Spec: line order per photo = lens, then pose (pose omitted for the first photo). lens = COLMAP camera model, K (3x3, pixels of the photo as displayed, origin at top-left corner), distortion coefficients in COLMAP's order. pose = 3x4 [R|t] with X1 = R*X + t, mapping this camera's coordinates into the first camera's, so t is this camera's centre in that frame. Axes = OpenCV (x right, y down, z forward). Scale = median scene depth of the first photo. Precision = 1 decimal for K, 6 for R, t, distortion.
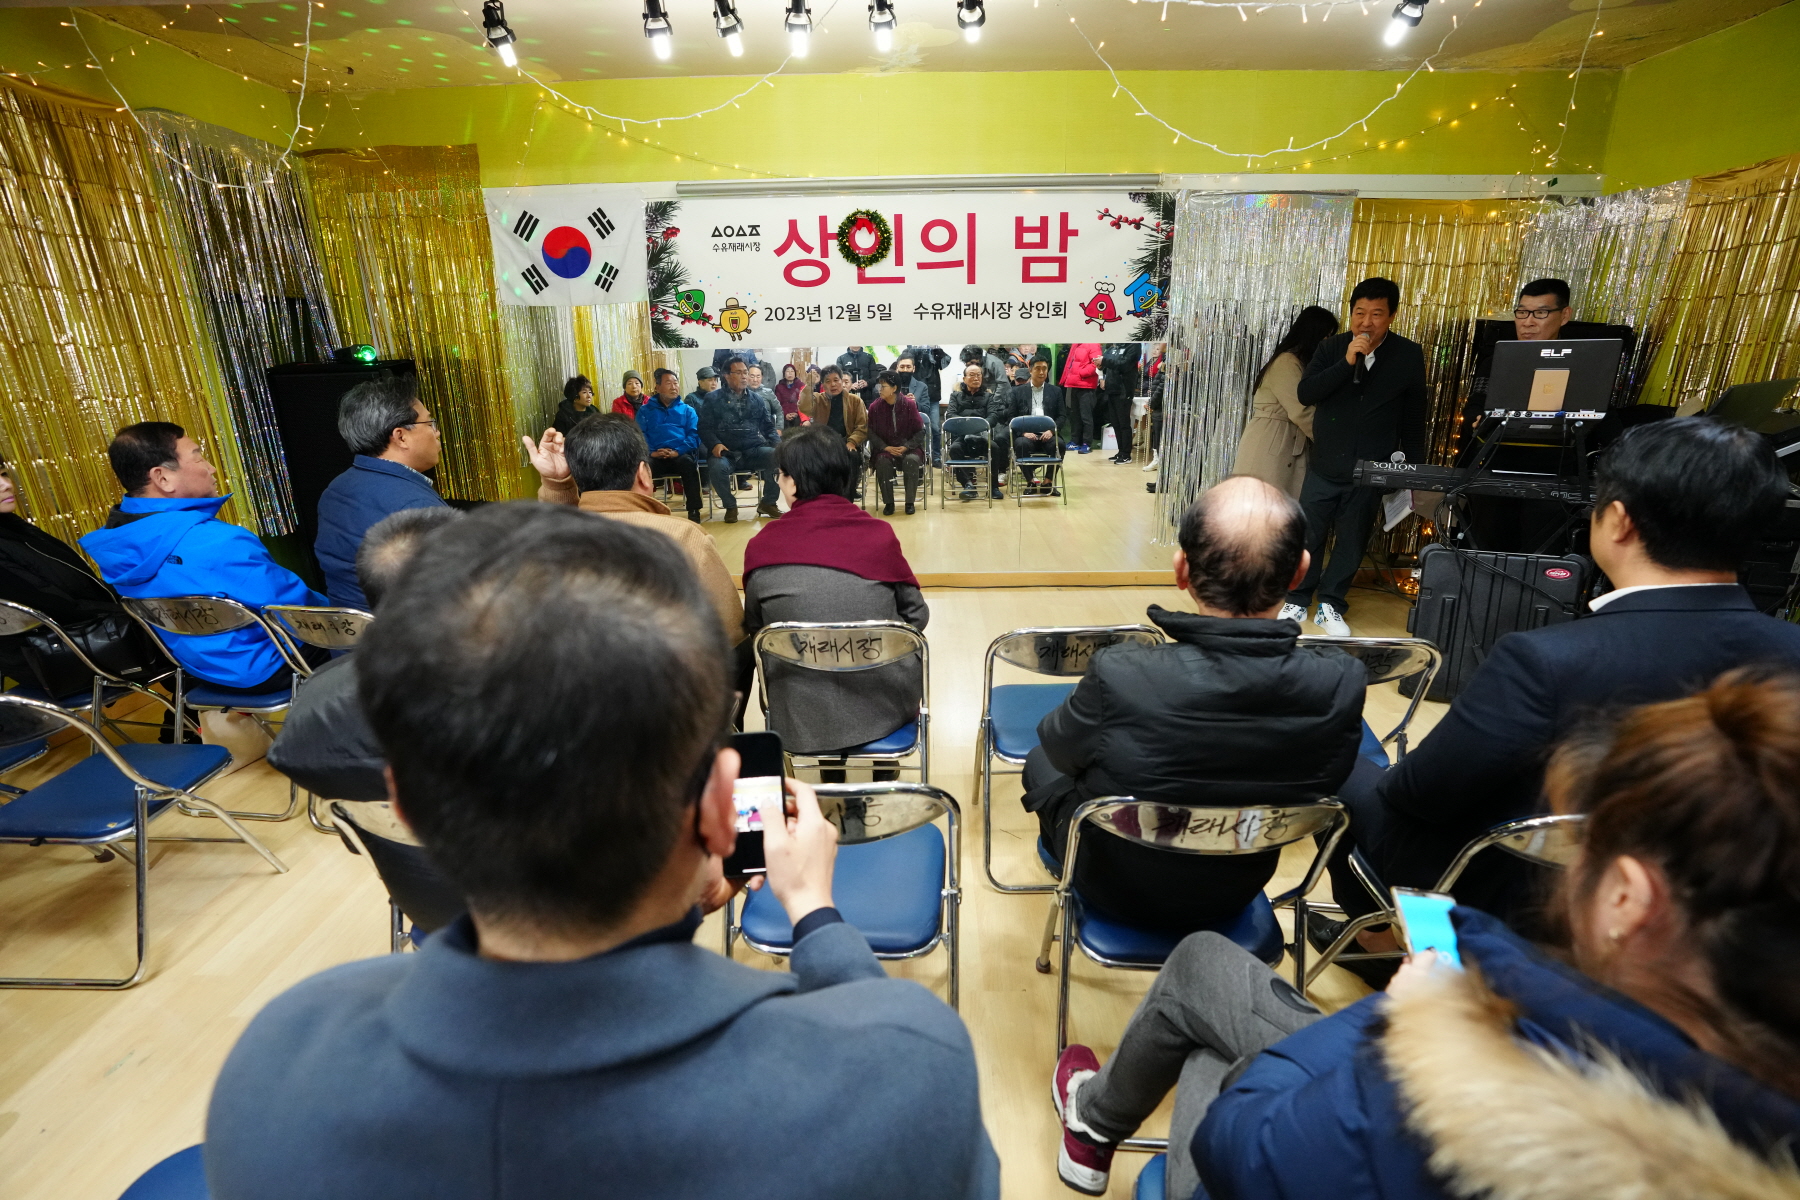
lens RADIAL K [[833.2, 0, 910.8], [0, 833.2, 601.3], [0, 0, 1]] dist [-0.060384, 0.015539]
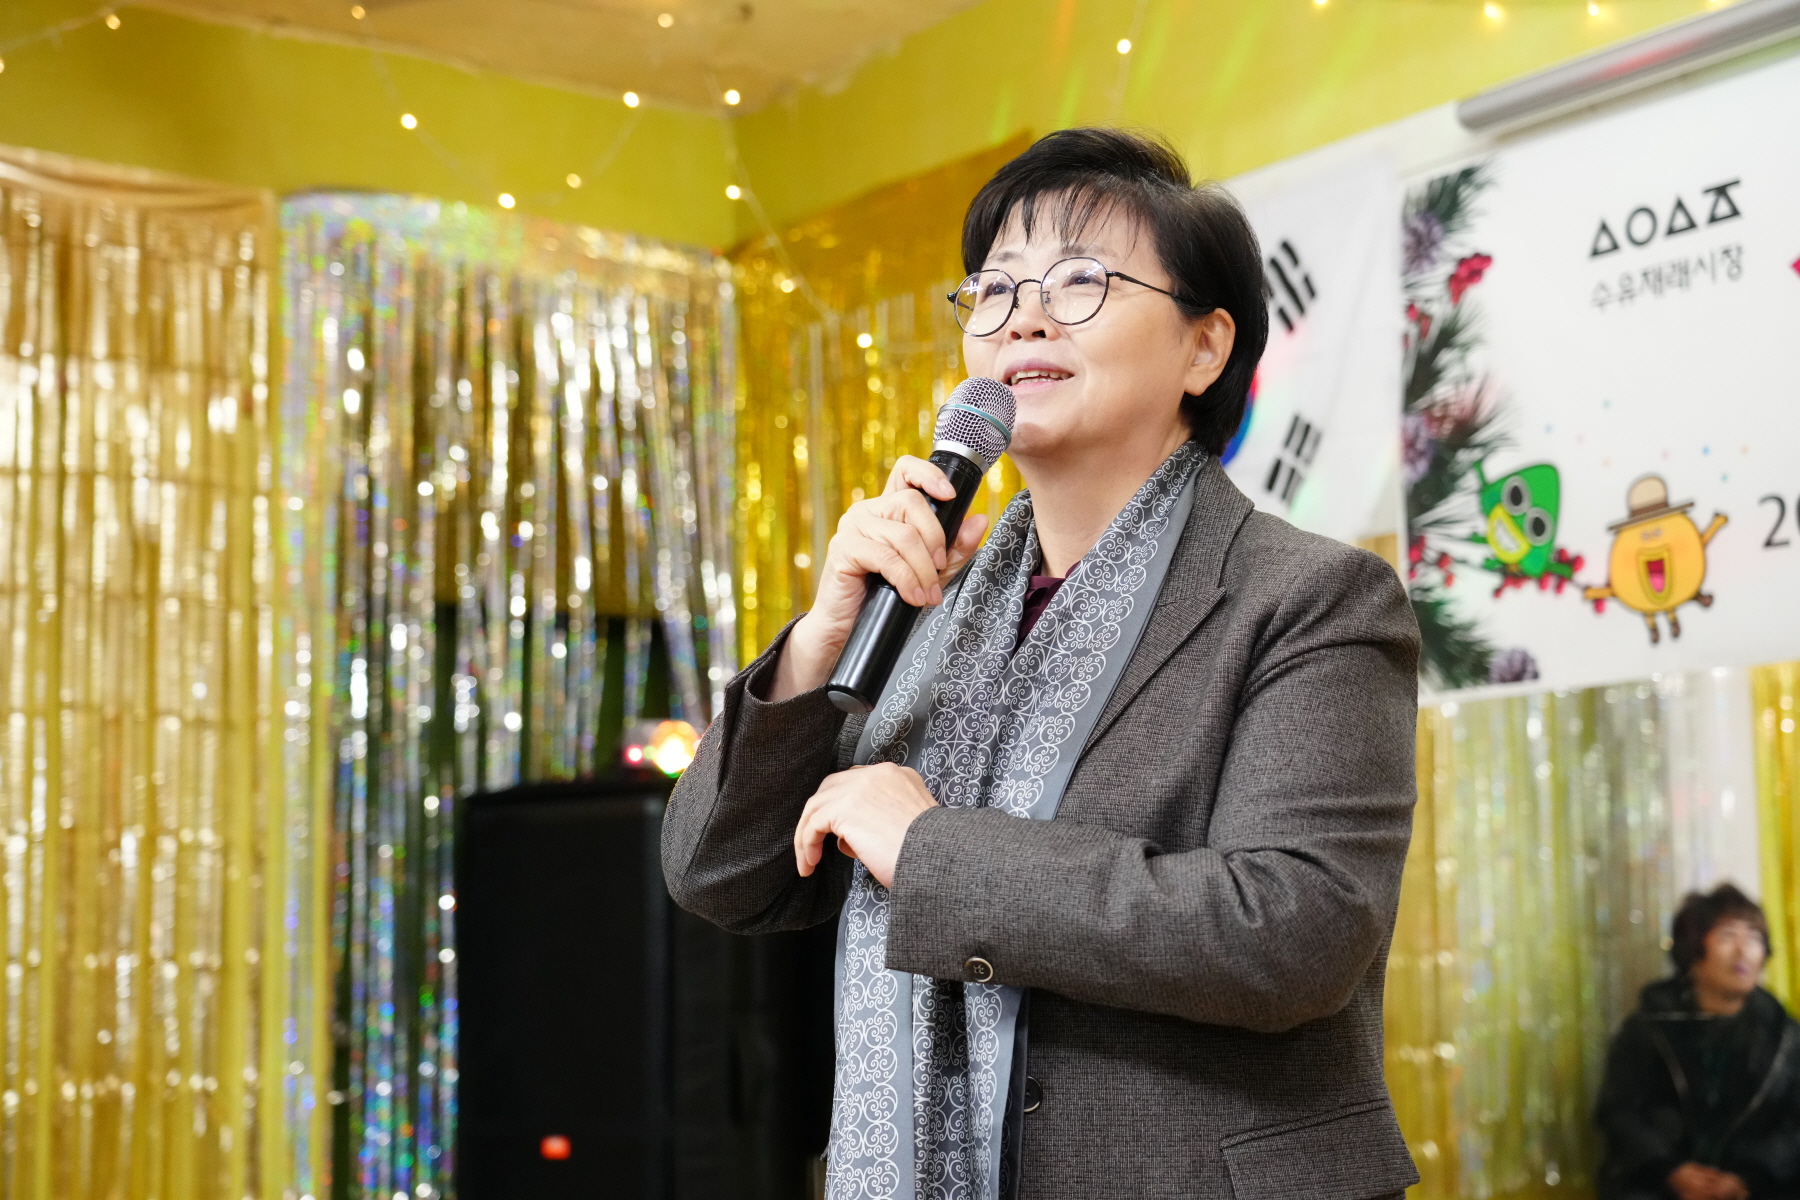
lens RADIAL K [[2928.4, 0, 917.5], [0, 2928.4, 580.3], [0, 0, 1]] dist [0.068632, 0.000000]
pose [[0.592652, -0.107606, -0.798238, 0.354759], [-0.230441, 0.926958, -0.296049, -0.030950], [0.771791, 0.359401, 0.524567, 0.391965]]
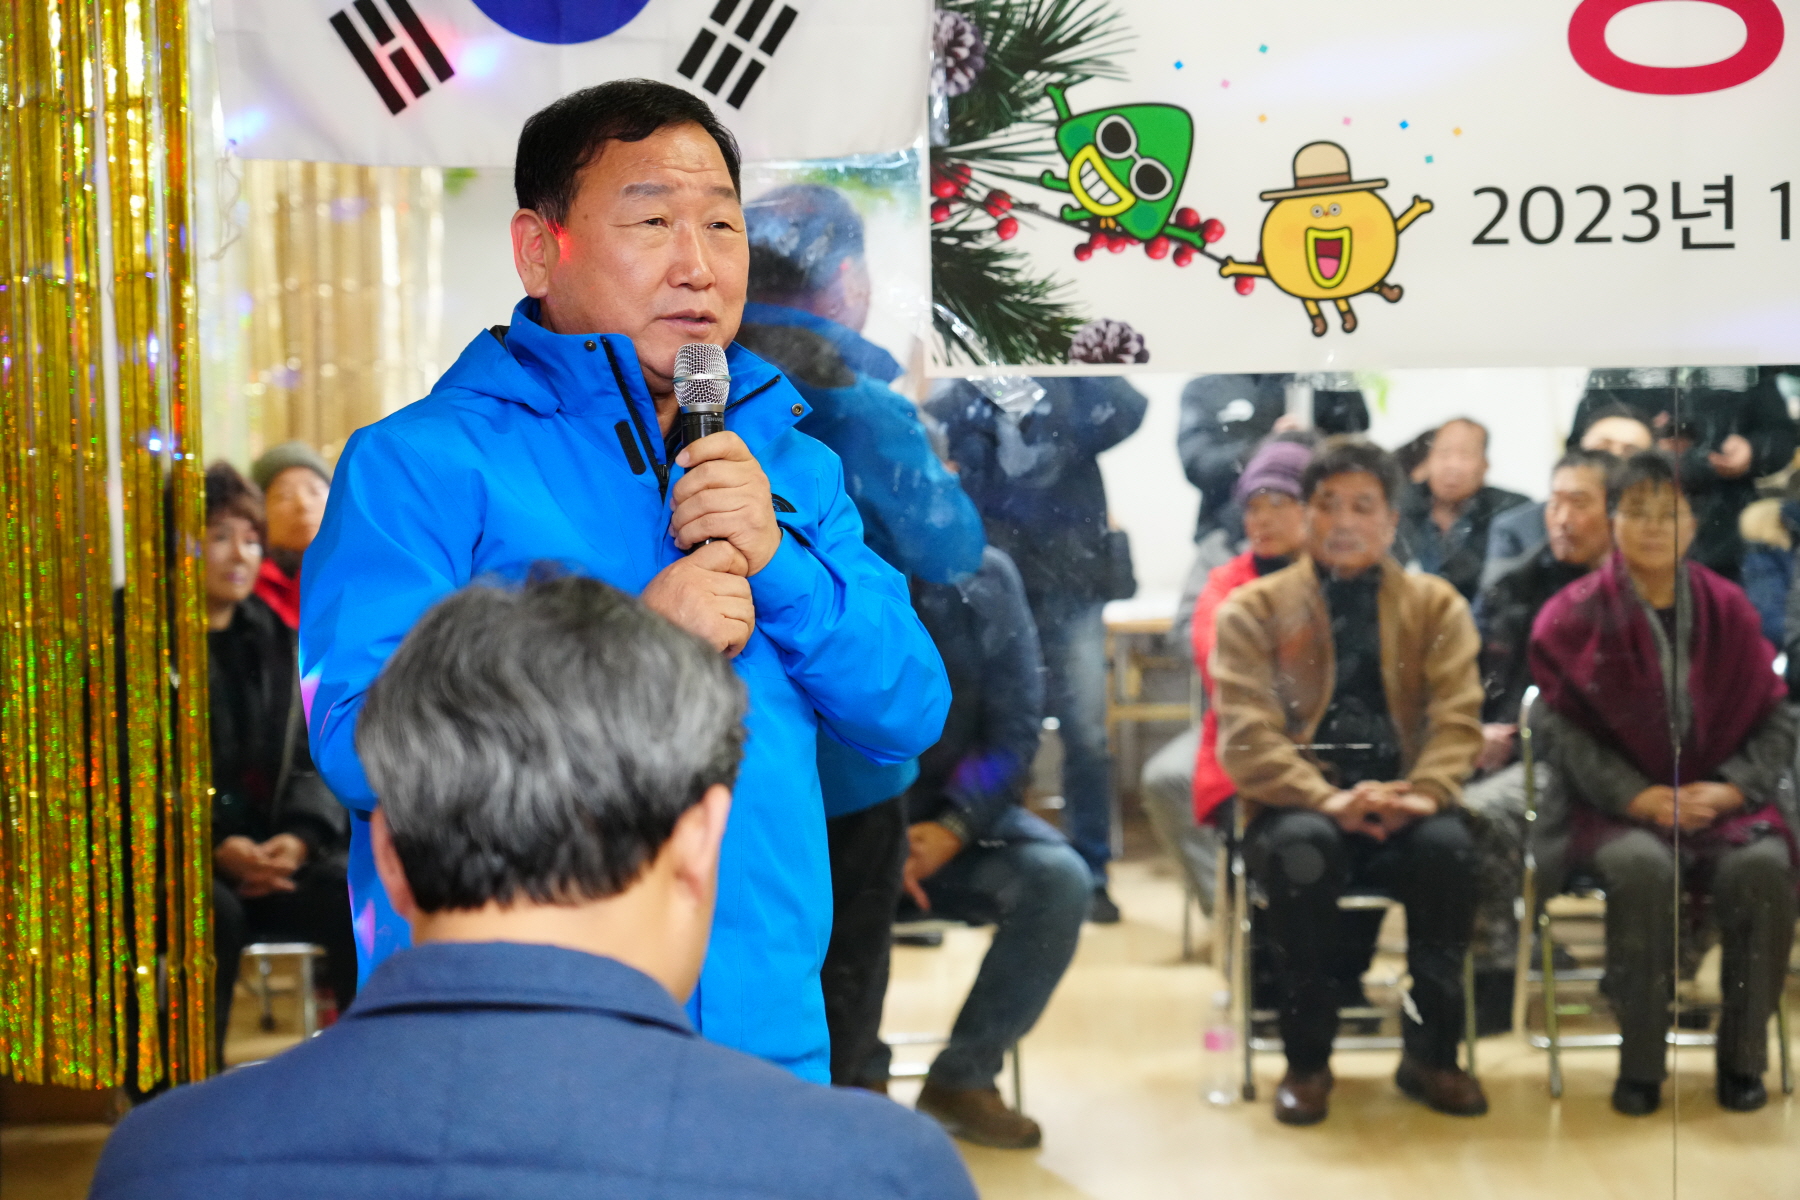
lens RADIAL K [[3687.6, 0, 976.2], [0, 3687.6, 606.9], [0, 0, 1]] dist [0.024477, 0.000000]
pose [[0.999971, -0.001495, 0.007420, -0.319443], [0.003103, 0.975118, -0.221664, -0.037637], [-0.006904, 0.221680, 0.975095, 0.091933]]
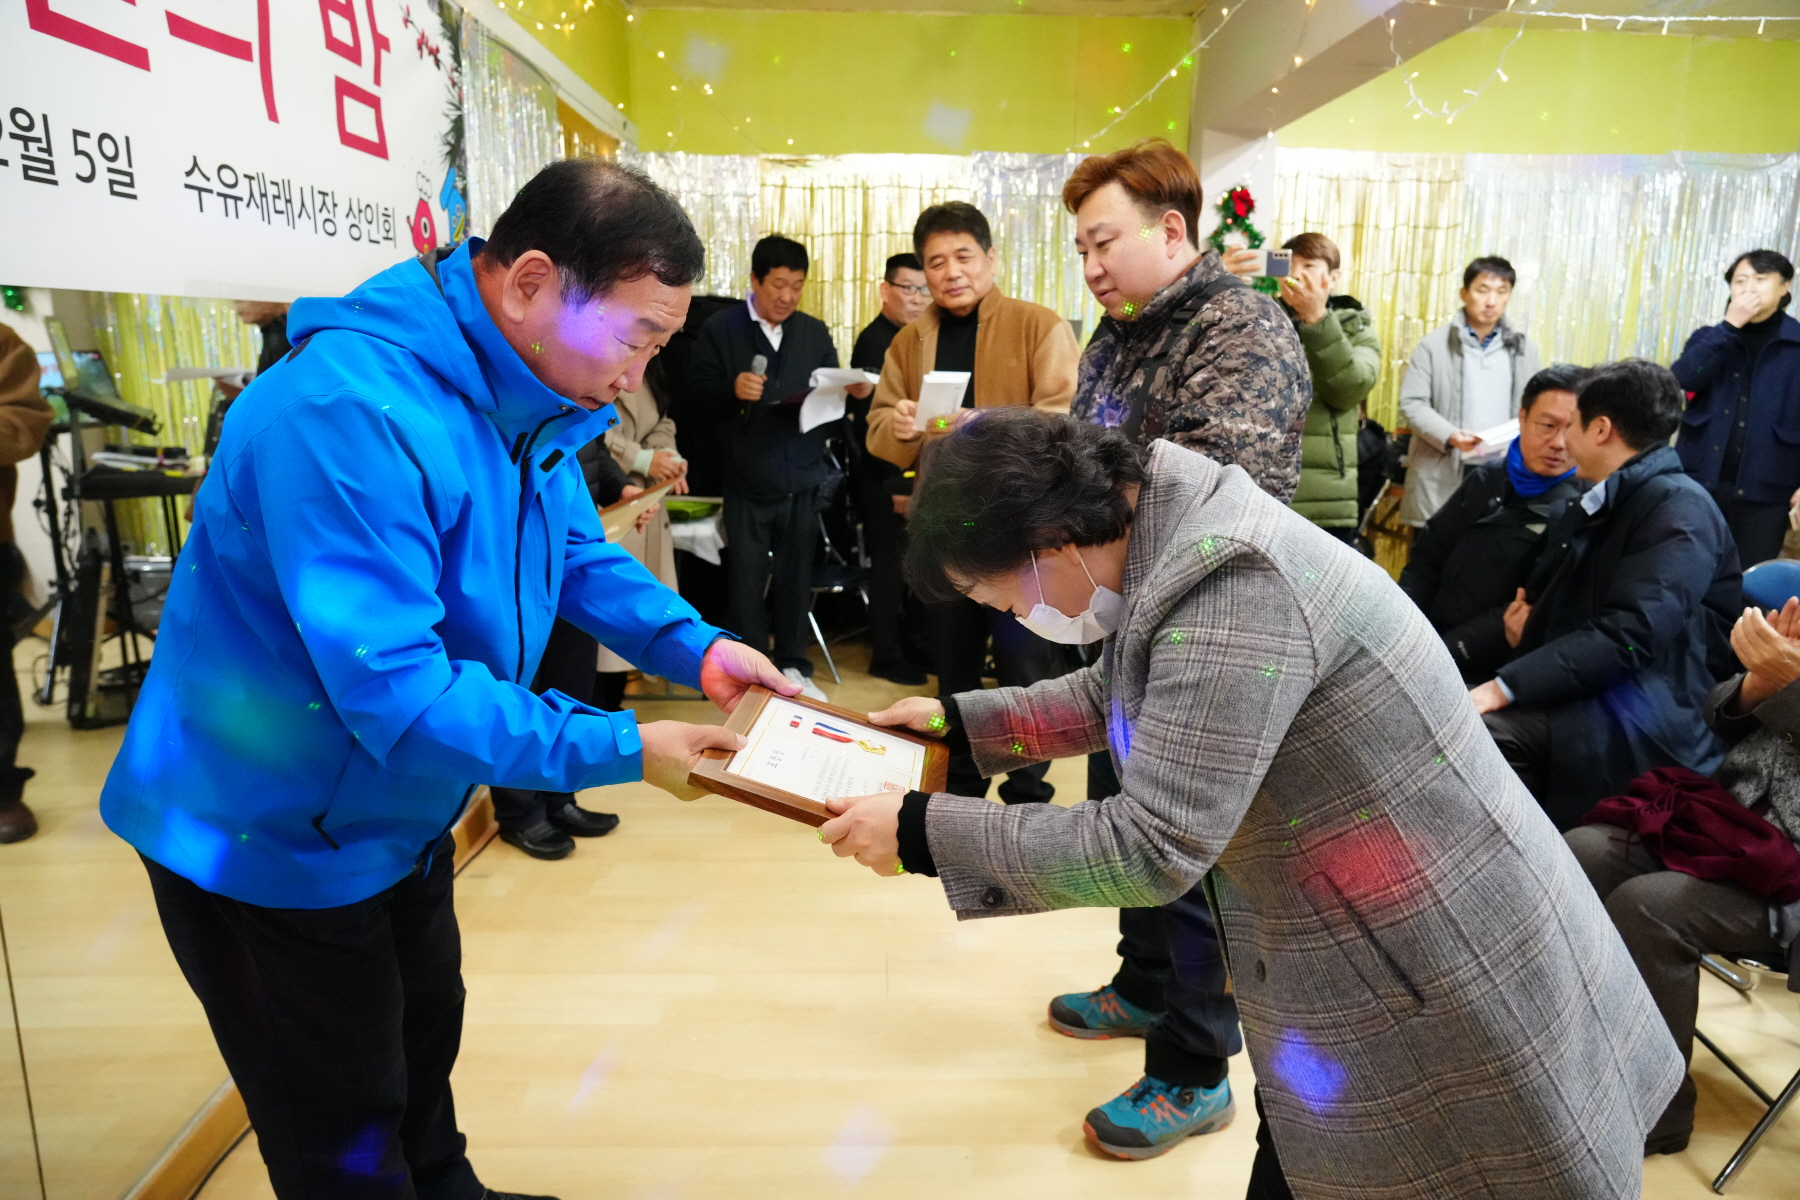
lens RADIAL K [[1194.9, 0, 937.2], [0, 1194.9, 598.4], [0, 0, 1]] dist [-0.030385, 0.018316]
pose [[-0.065481, -0.197803, 0.978052, -0.451518], [0.275020, 0.938616, 0.208240, -0.230931], [-0.959206, 0.282620, -0.007062, 0.806013]]
